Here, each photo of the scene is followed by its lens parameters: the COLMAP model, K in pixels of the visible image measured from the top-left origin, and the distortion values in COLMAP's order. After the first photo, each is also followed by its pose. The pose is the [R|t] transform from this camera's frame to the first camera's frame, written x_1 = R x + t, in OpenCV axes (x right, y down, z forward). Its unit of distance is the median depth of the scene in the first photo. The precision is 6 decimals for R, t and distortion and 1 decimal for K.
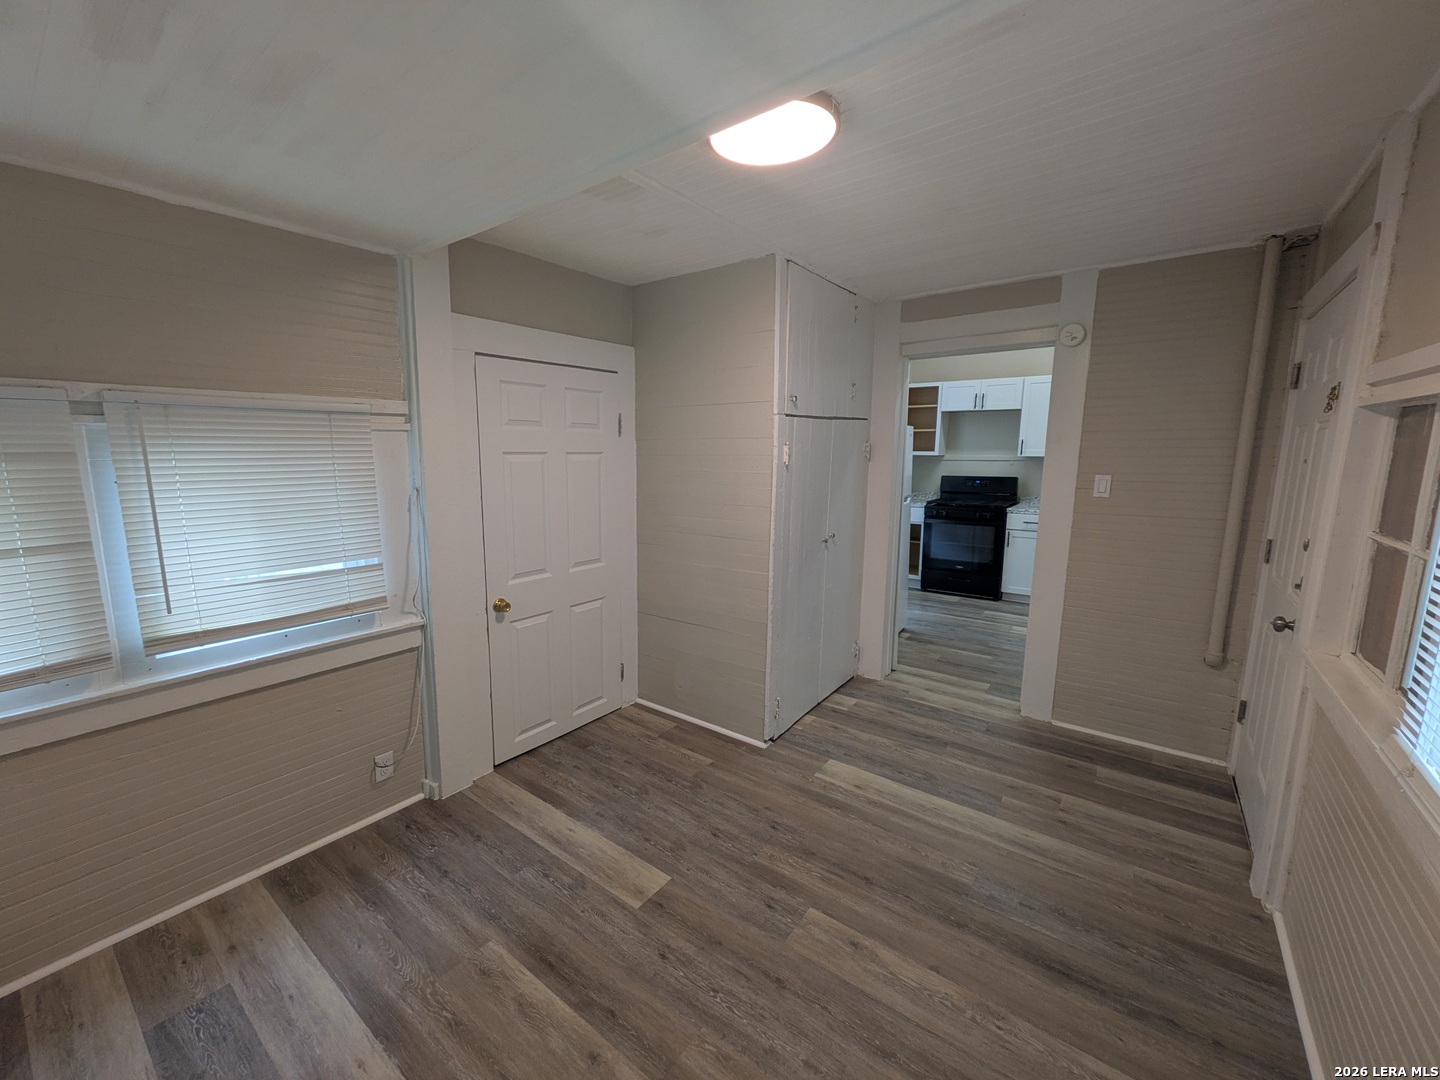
lens RADIAL K [[573.0, 0, 715.1], [0, 573.0, 539.5], [0, 0, 1]] dist [-0.000355, 0.000458]
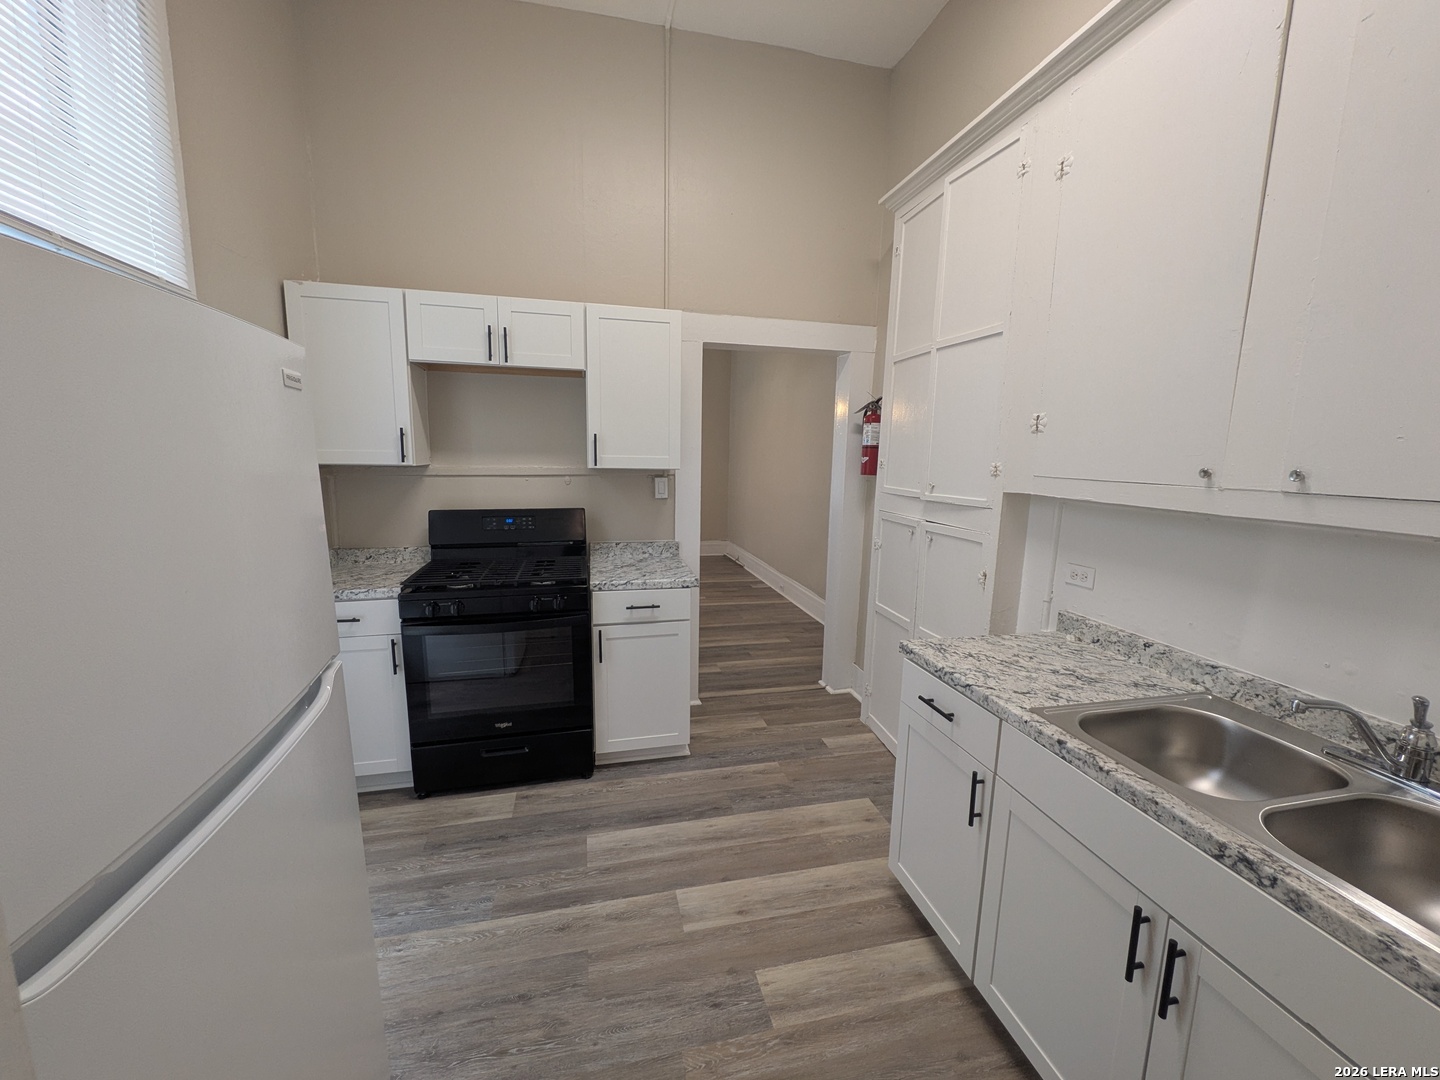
lens RADIAL K [[573.0, 0, 715.1], [0, 573.0, 539.5], [0, 0, 1]] dist [-0.000355, 0.000458]
pose [[0.644663, -0.107159, 0.756919, 0.522582], [0.107513, 0.992995, 0.049014, -0.228577], [-0.756869, 0.049781, 0.651668, 1.421366]]
